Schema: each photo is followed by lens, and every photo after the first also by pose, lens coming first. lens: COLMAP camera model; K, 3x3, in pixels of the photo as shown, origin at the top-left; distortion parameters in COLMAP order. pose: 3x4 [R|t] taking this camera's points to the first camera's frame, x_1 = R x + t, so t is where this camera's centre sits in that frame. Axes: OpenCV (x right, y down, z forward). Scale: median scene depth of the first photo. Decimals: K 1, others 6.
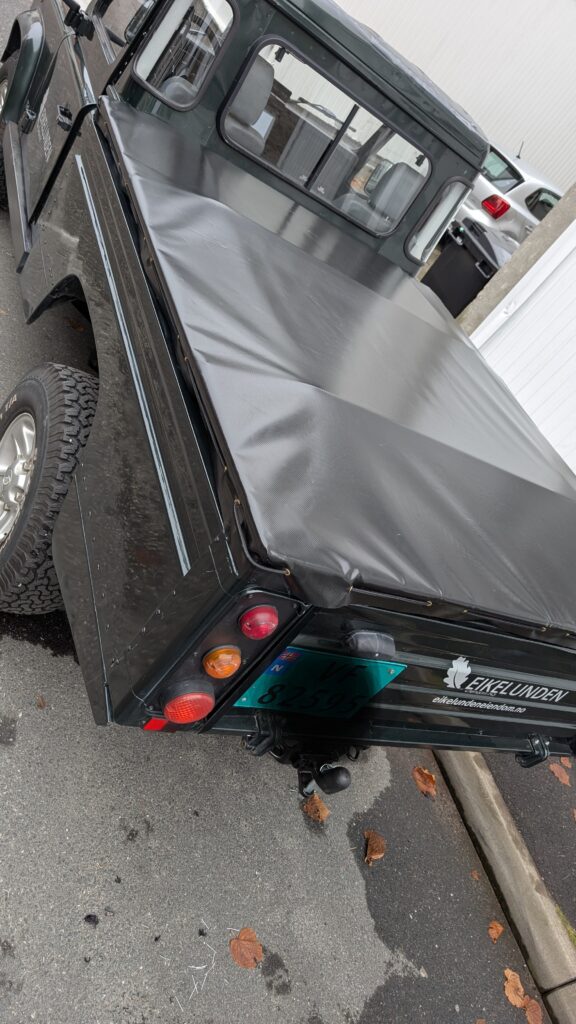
lens RADIAL K [[697.2, 0, 254.9], [0, 697.2, 511.5], [0, 0, 1]] dist [0.004948, -0.006744]
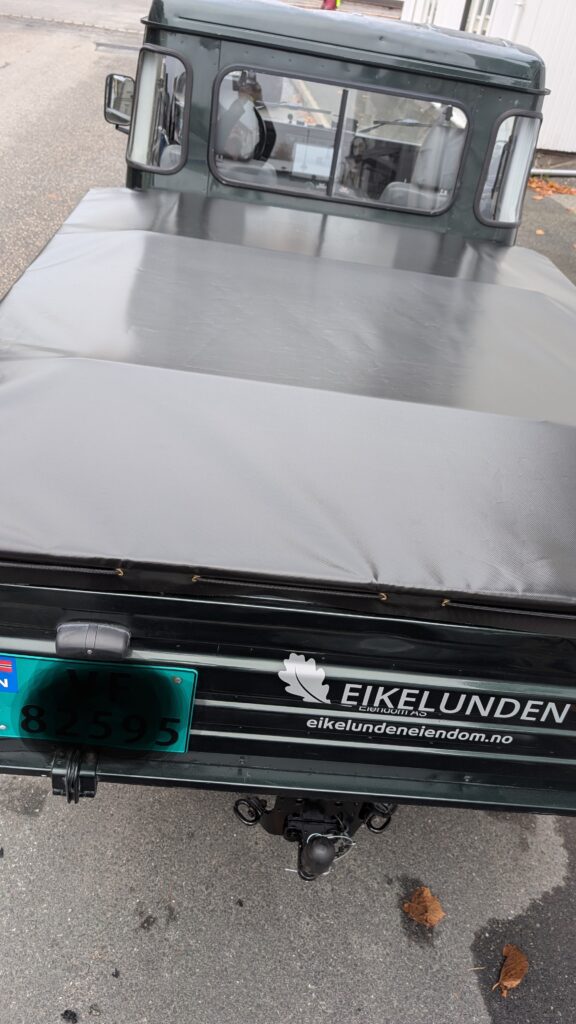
lens RADIAL K [[697.2, 0, 254.9], [0, 697.2, 511.5], [0, 0, 1]] dist [0.004948, -0.006744]
pose [[0.872360, -0.206679, -0.443027, 0.421604], [0.141792, 0.974251, -0.175303, 0.128803], [0.467850, 0.090110, 0.879202, 0.236771]]
